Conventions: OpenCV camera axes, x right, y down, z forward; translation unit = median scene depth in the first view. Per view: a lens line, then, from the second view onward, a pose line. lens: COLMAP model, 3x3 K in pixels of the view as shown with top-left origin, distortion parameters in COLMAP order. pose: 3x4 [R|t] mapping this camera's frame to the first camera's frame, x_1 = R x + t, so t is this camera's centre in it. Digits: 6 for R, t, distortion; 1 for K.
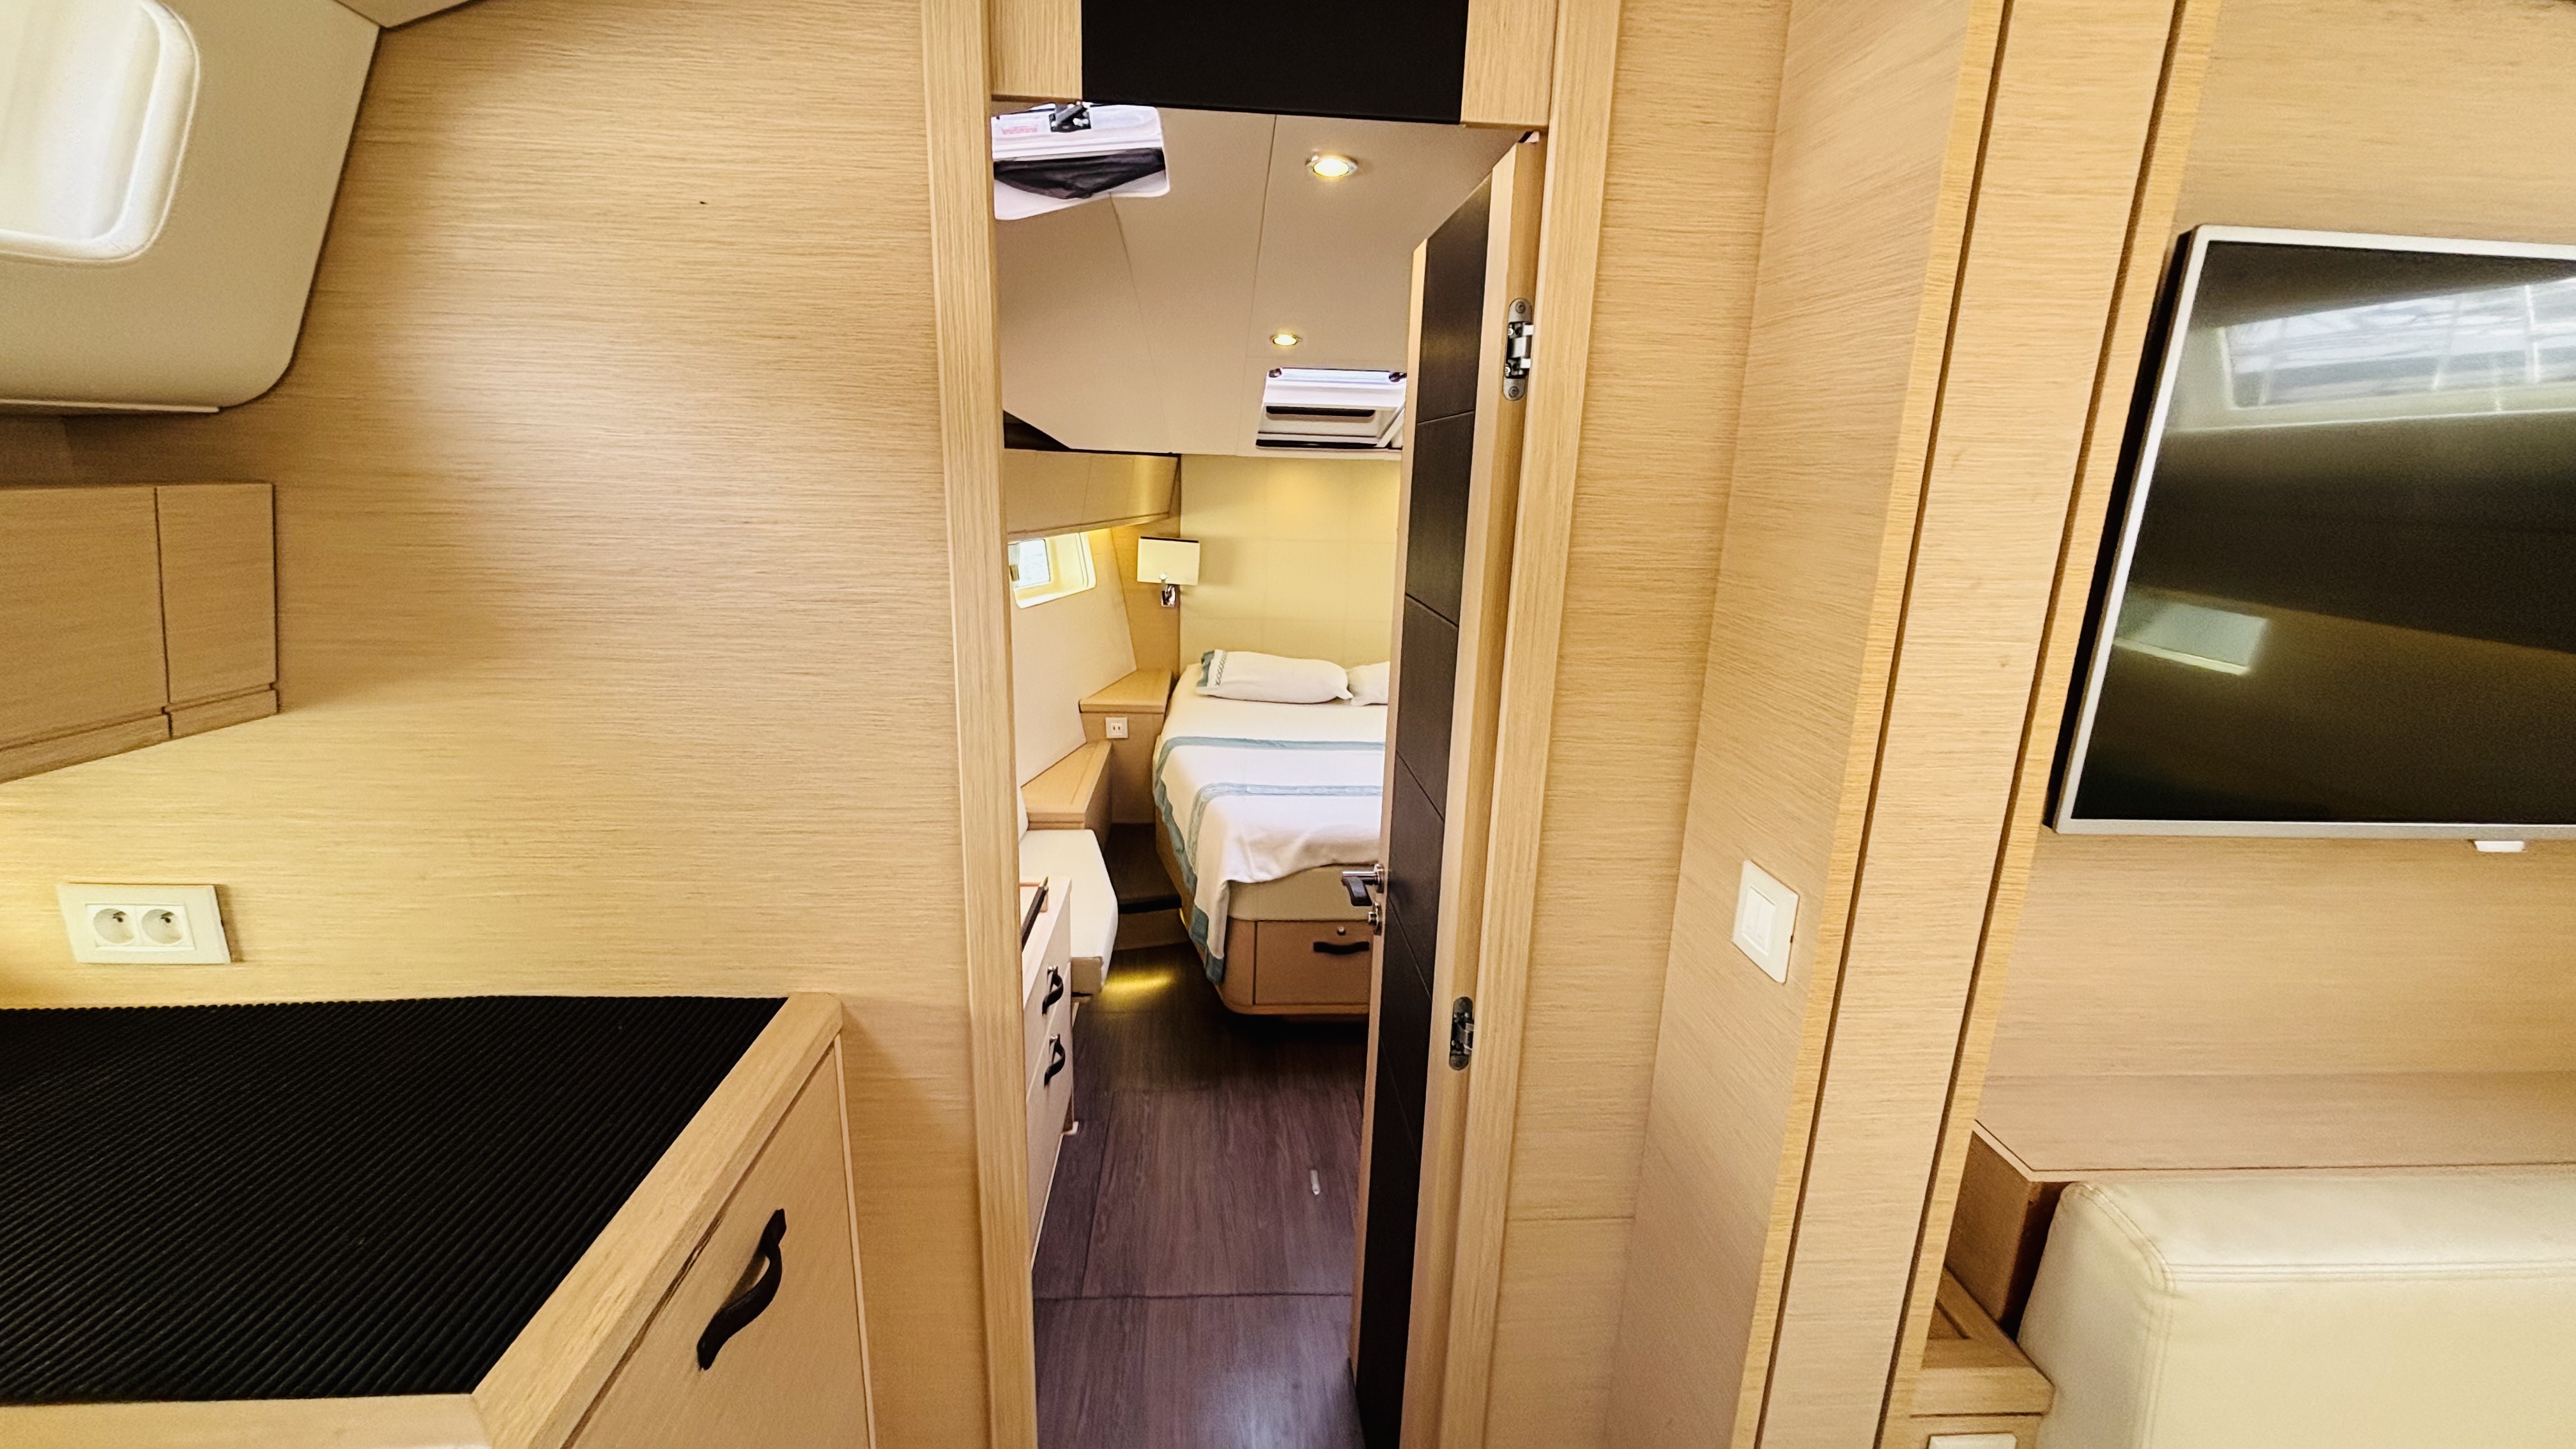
lens RADIAL K [[1032.1, 0, 1280.2], [0, 1032.1, 729.8], [0, 0, 1]] dist [-0.000544, 0.000497]
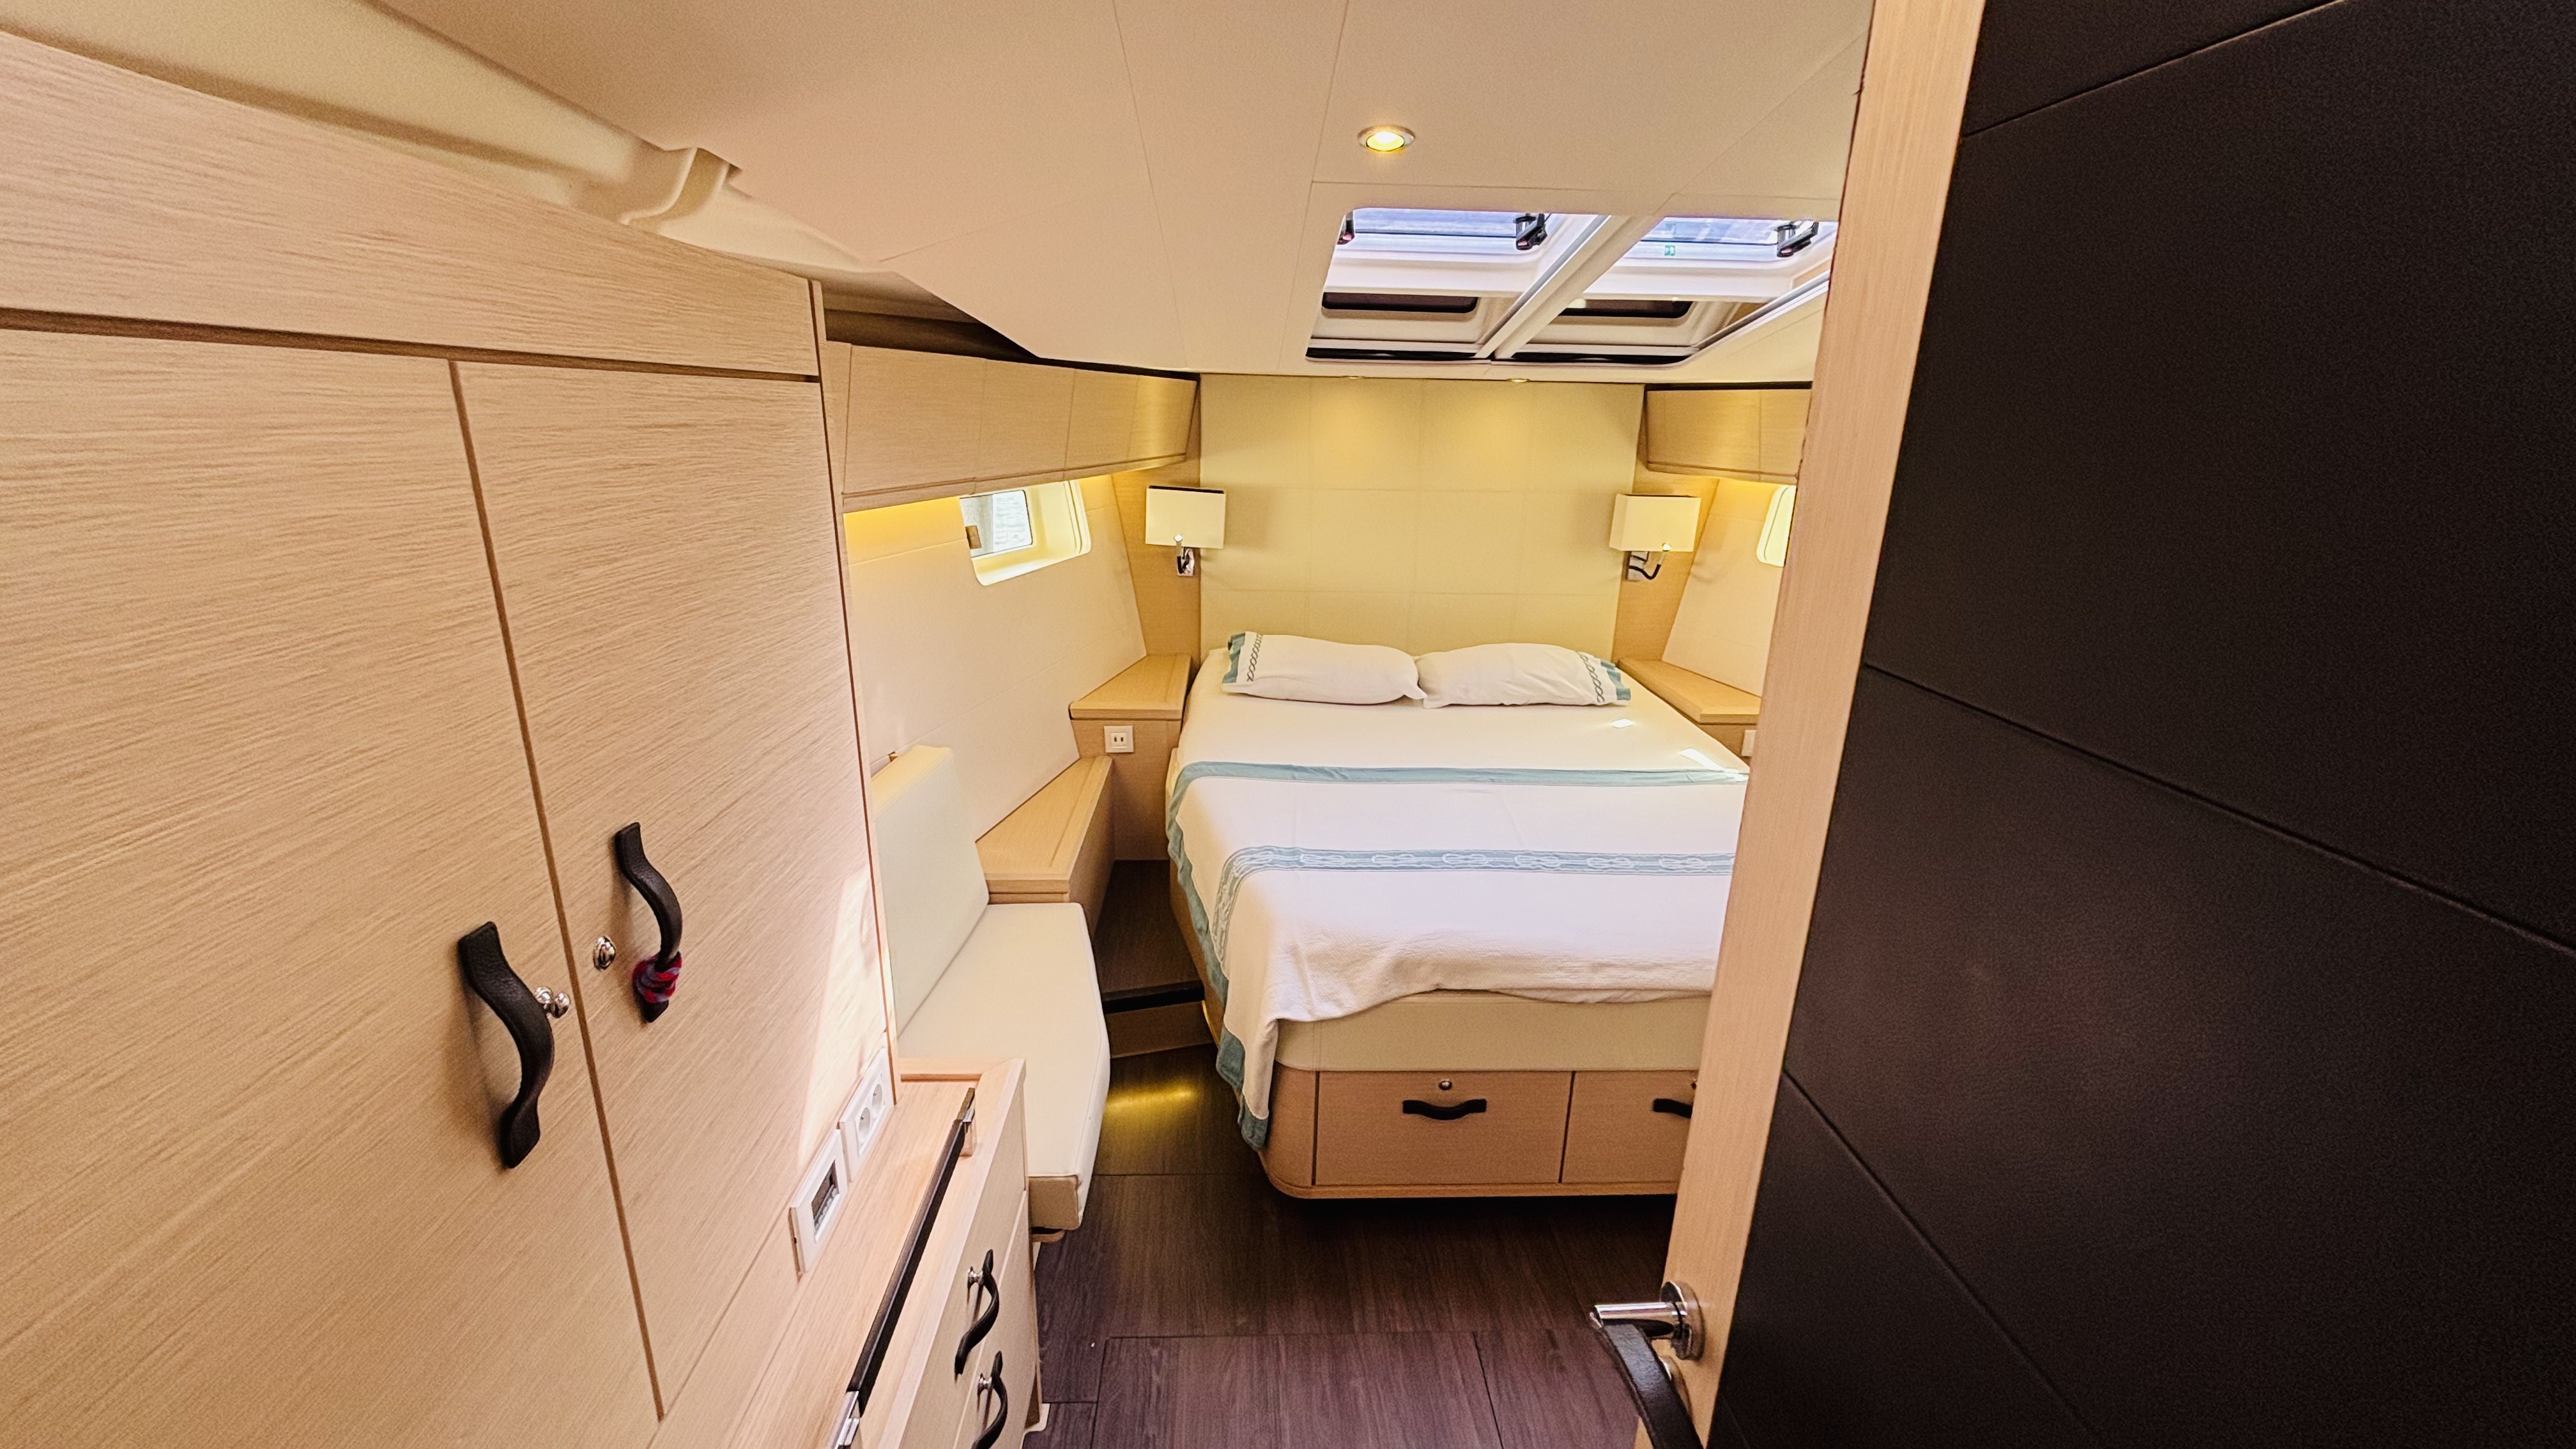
lens RADIAL K [[1027.8, 0, 1277.6], [0, 1027.8, 741.0], [0, 0, 1]] dist [0.000401, -0.012331]
pose [[0.999777, 0.001325, -0.021056, -0.028362], [-0.000018, 0.998079, 0.061950, -0.054895], [0.021098, -0.061936, 0.997857, 0.278822]]
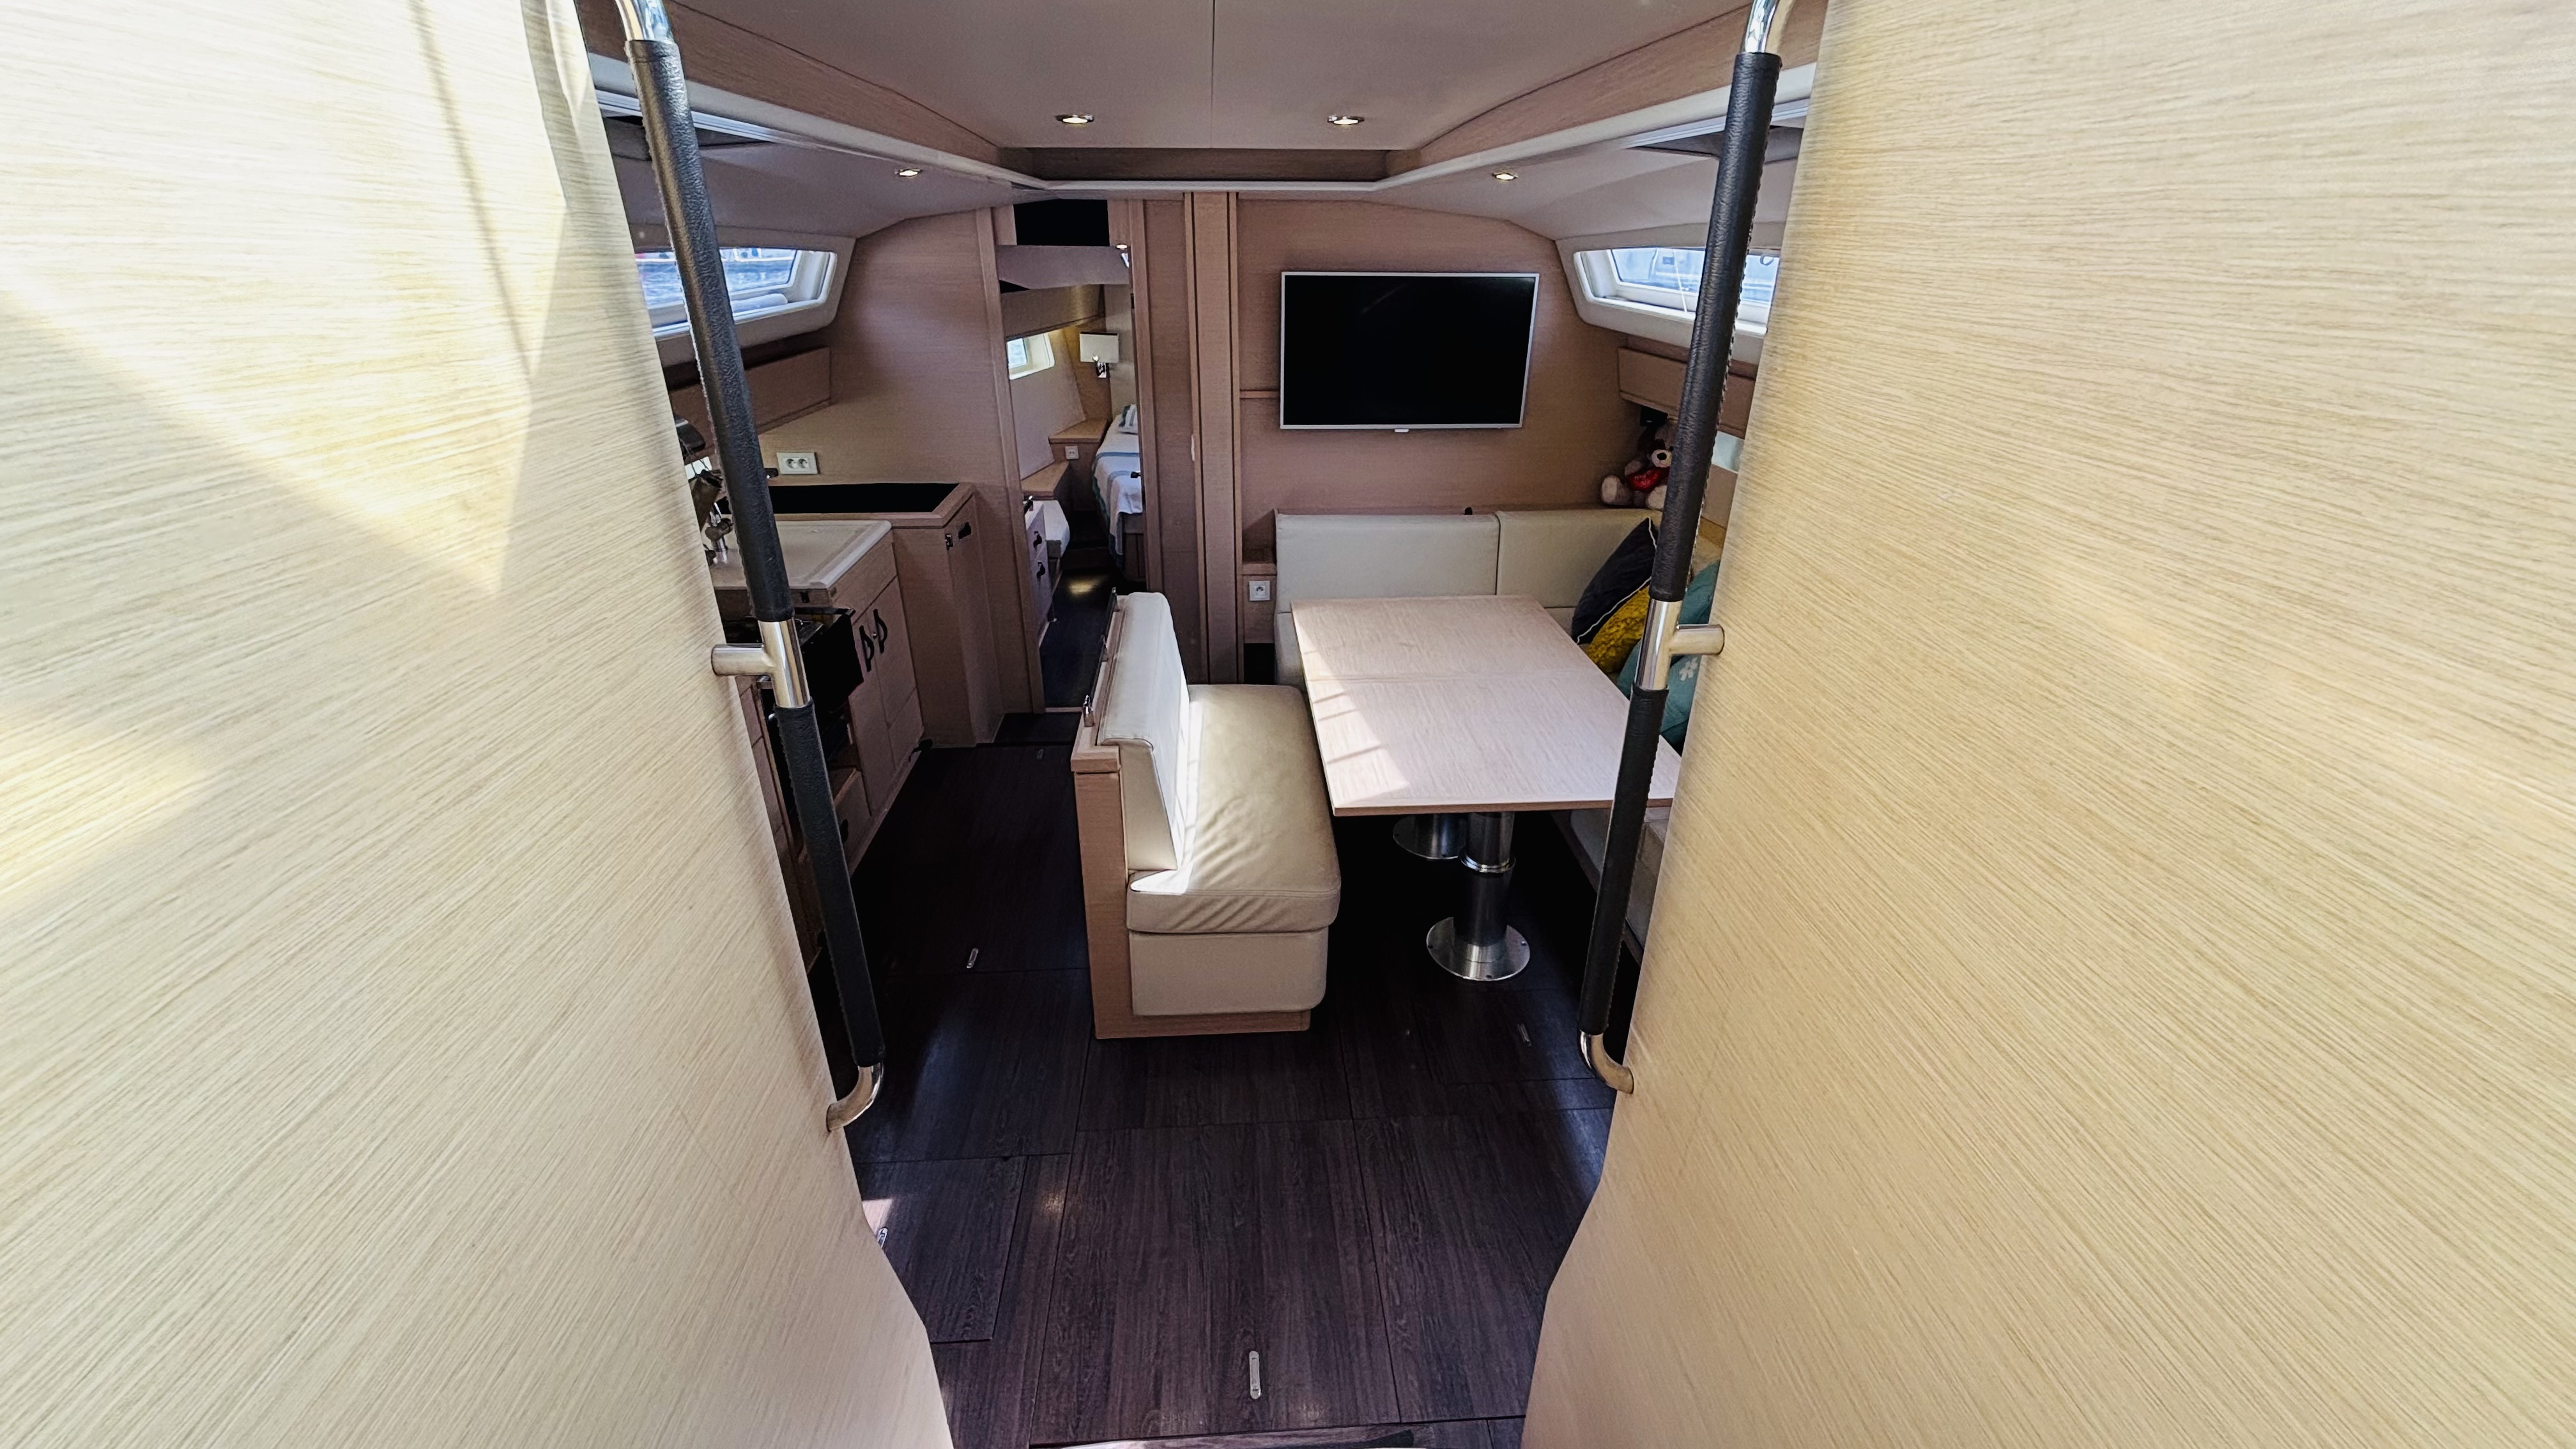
lens RADIAL K [[1032.1, 0, 1280.2], [0, 1032.1, 729.8], [0, 0, 1]] dist [-0.000544, 0.000497]
pose [[0.999716, -0.023023, -0.006223, 0.213919], [0.023810, 0.978450, 0.205105, 0.120498], [0.001367, -0.205195, 0.978720, -0.877352]]
